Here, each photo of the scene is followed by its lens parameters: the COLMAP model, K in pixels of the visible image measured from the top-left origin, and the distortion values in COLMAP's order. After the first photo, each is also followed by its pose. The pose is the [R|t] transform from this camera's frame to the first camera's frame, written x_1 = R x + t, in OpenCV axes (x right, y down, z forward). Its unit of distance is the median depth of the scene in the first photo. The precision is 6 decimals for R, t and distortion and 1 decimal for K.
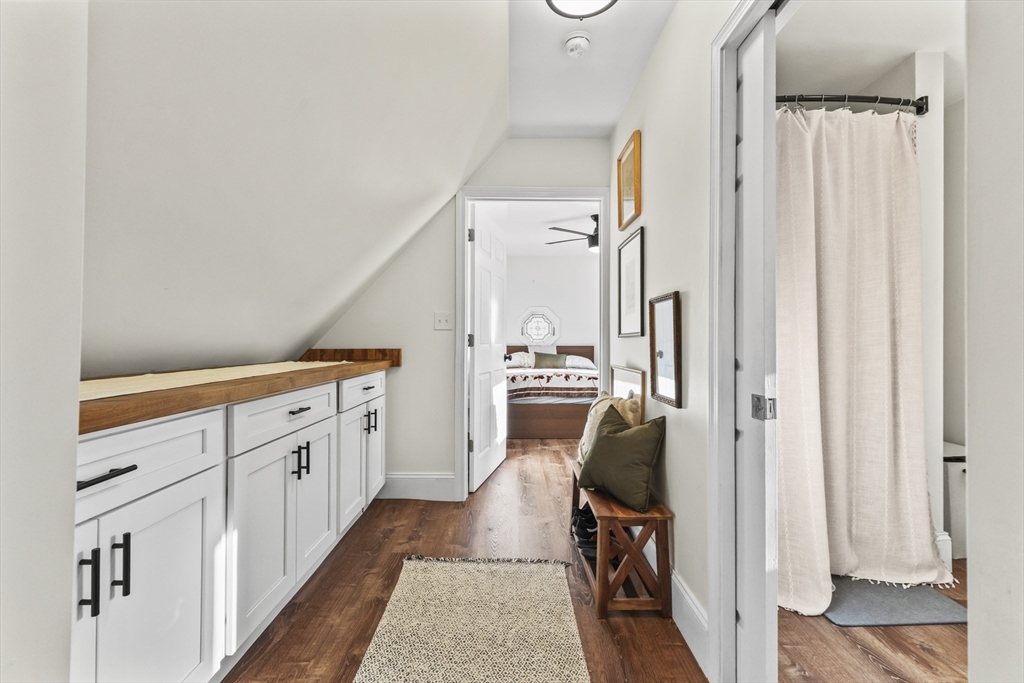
lens RADIAL K [[434.9, 0, 512.9], [0, 434.9, 340.9], [0, 0, 1]] dist [0.006705, -0.000805]
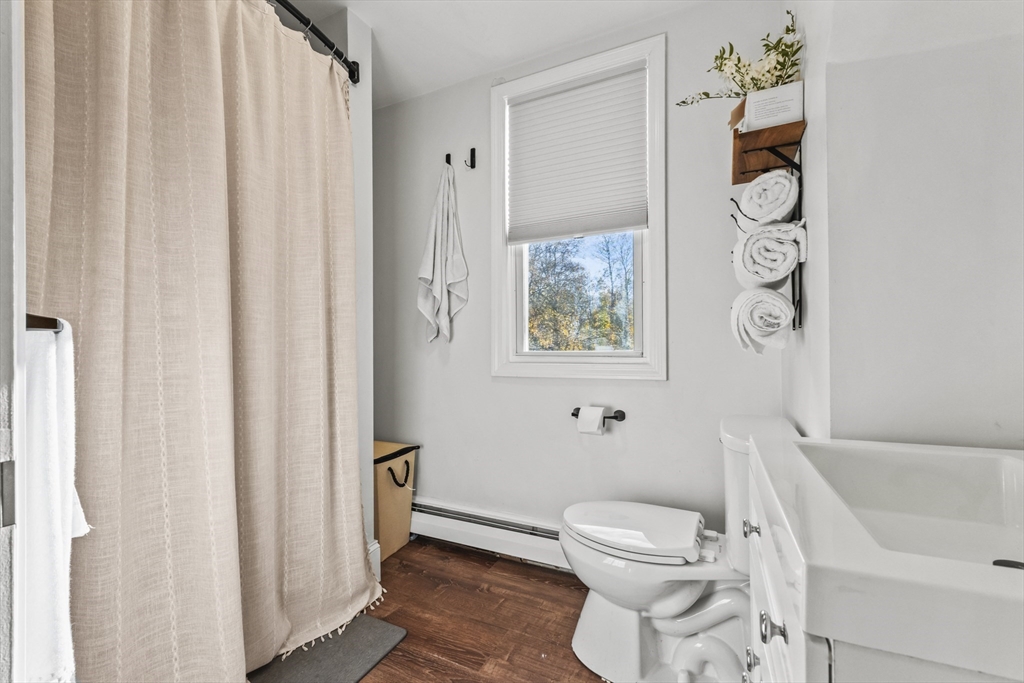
lens RADIAL K [[434.9, 0, 512.7], [0, 434.9, 347.2], [0, 0, 1]] dist [0.006705, -0.000805]
pose [[0.454992, 0.001782, 0.890494, 0.301037], [0.005931, 0.999970, -0.005031, 0.030208], [-0.890476, 0.007571, 0.454968, 0.322601]]
